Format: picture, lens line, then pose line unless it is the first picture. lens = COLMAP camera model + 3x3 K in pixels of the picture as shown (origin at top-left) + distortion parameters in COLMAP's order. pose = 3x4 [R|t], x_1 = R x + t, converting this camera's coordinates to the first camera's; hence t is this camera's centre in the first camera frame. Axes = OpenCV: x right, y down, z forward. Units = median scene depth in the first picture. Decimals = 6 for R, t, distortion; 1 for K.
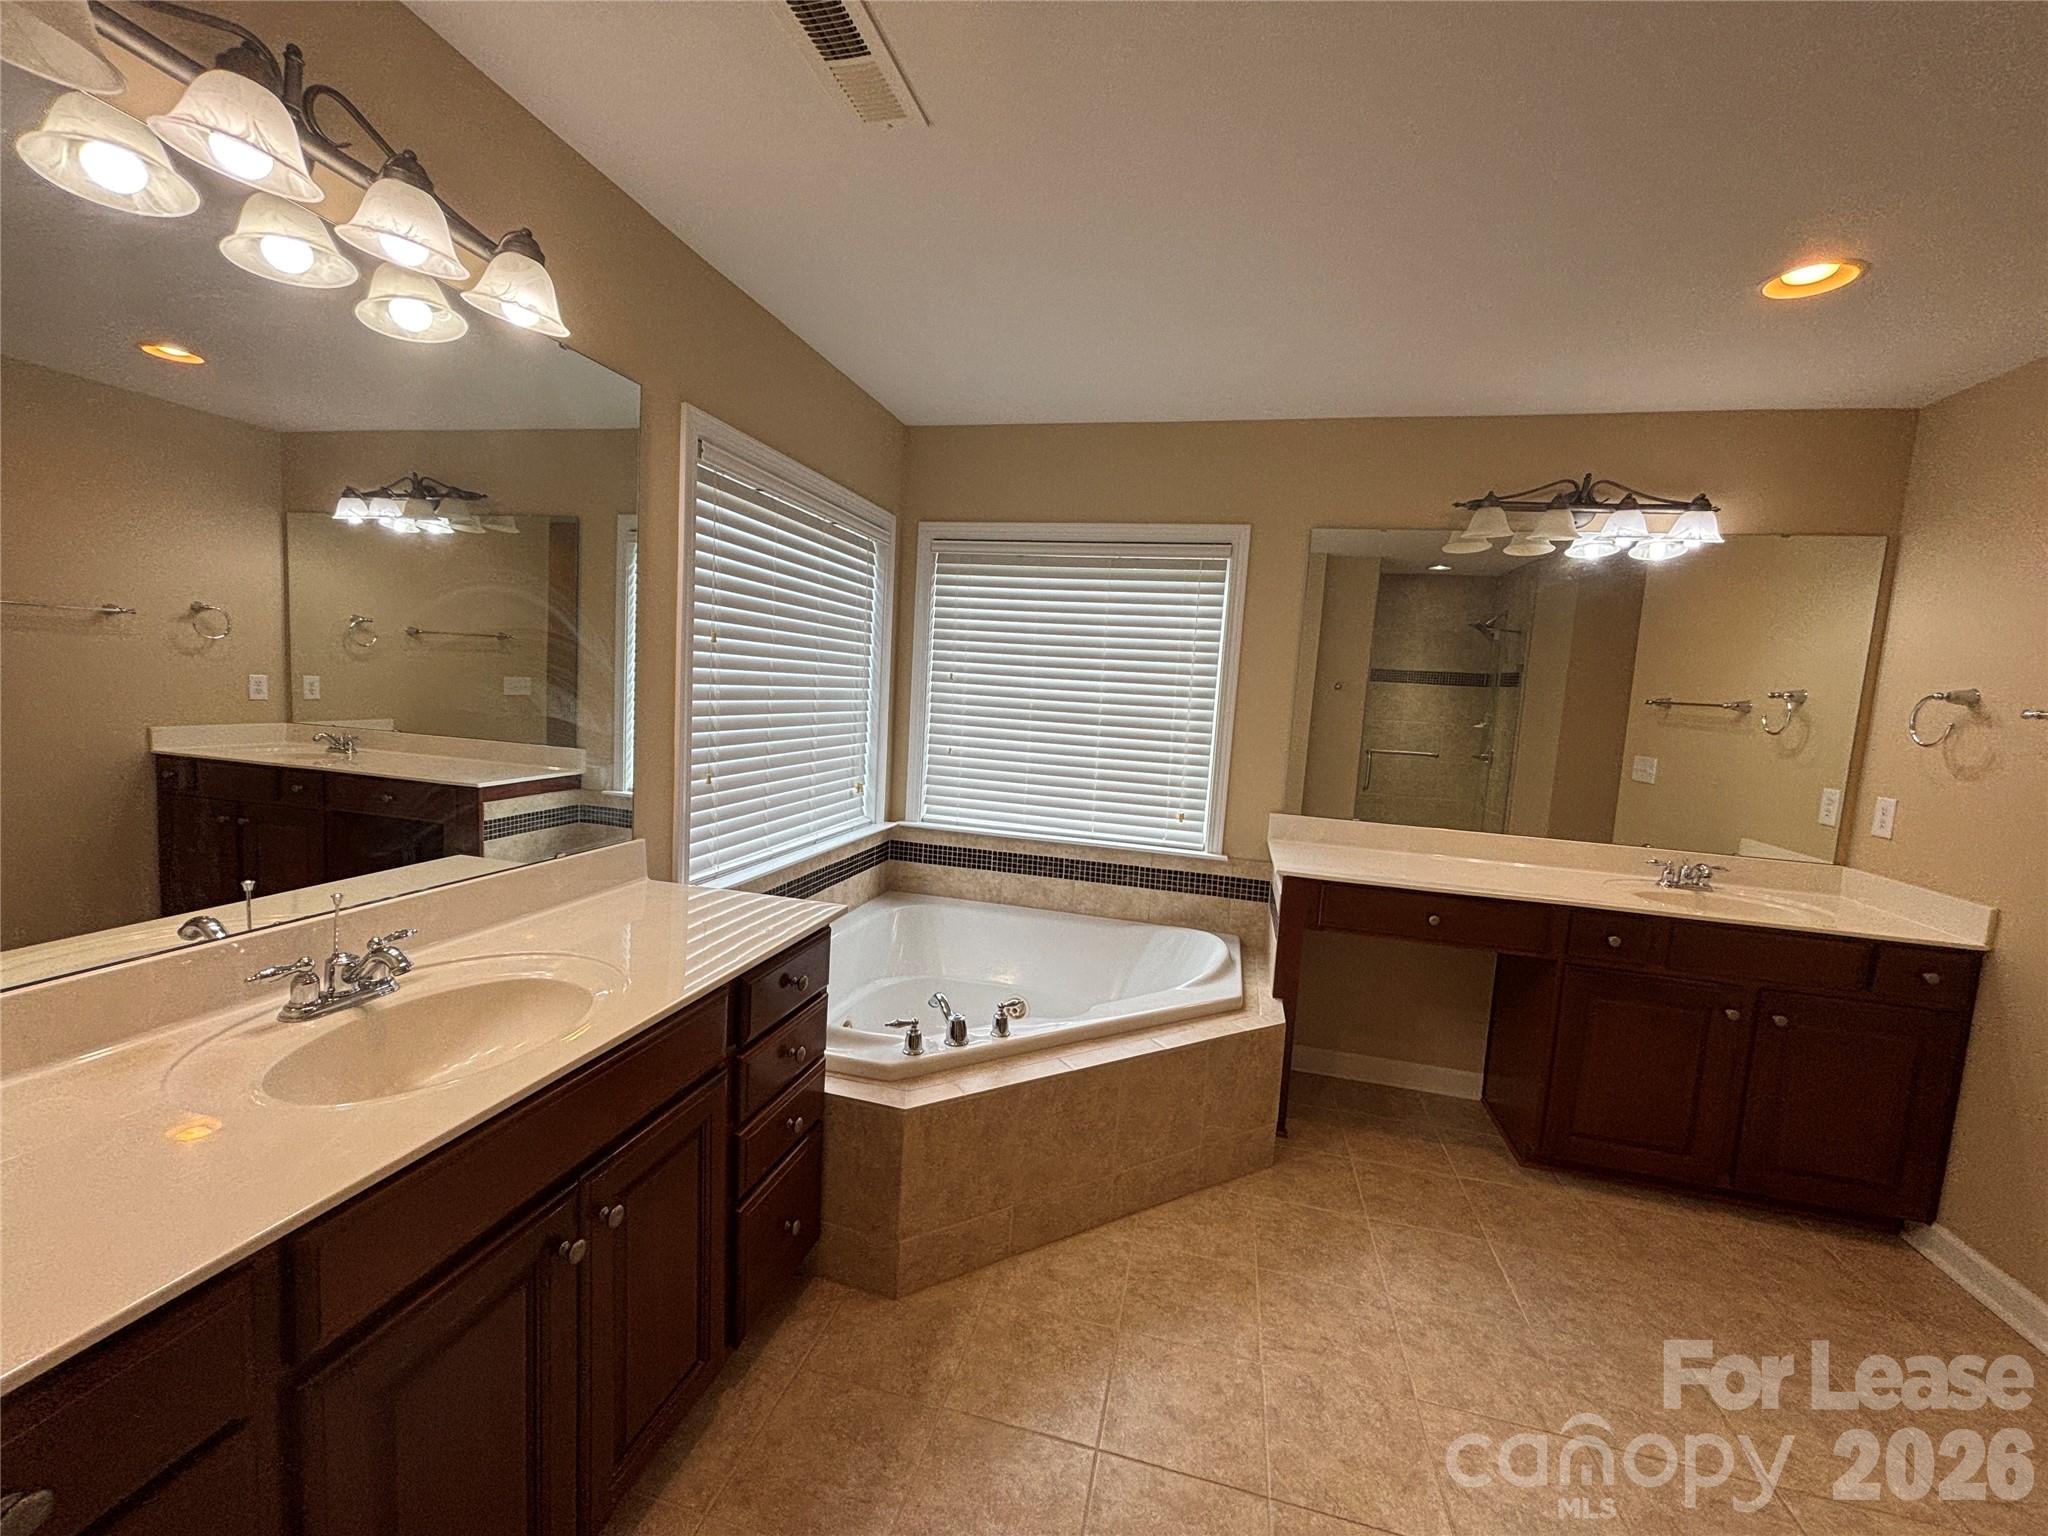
lens RADIAL K [[837.2, 0, 1025.9], [0, 837.2, 762.5], [0, 0, 1]] dist [0.001226, 0.000238]
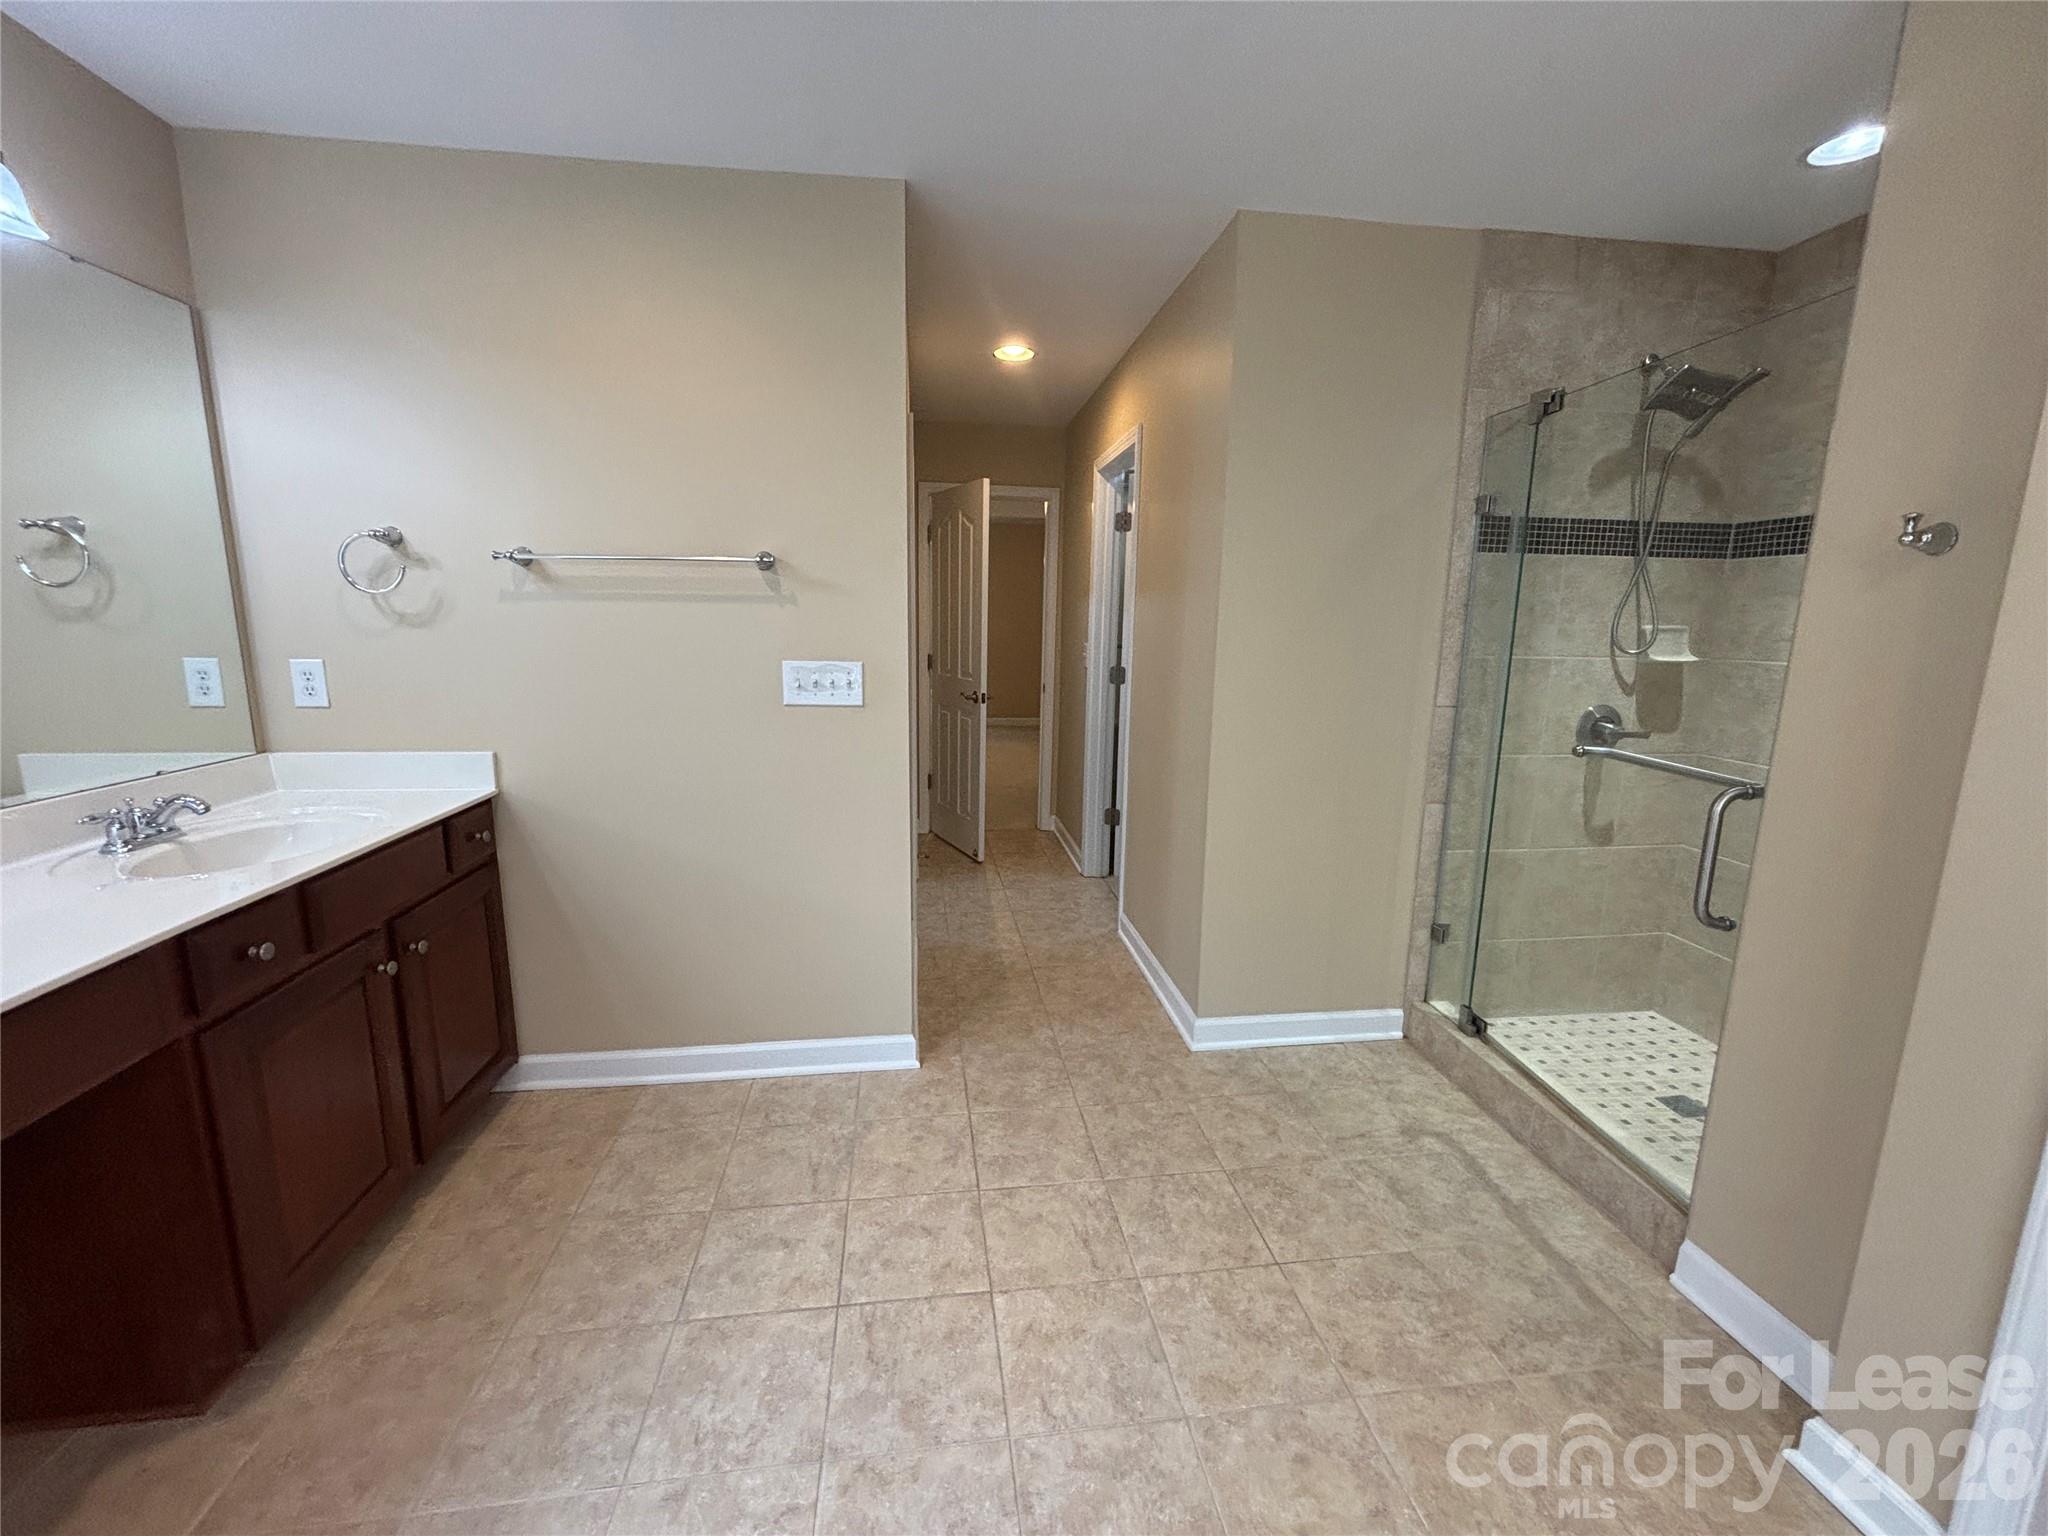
lens RADIAL K [[837.2, 0, 1025.9], [0, 837.2, 762.5], [0, 0, 1]] dist [0.001226, 0.000238]
pose [[-0.365773, -0.240328, 0.899140, 0.004616], [0.049461, 0.959701, 0.276636, -0.058655], [-0.929389, 0.145658, -0.339146, 0.703387]]
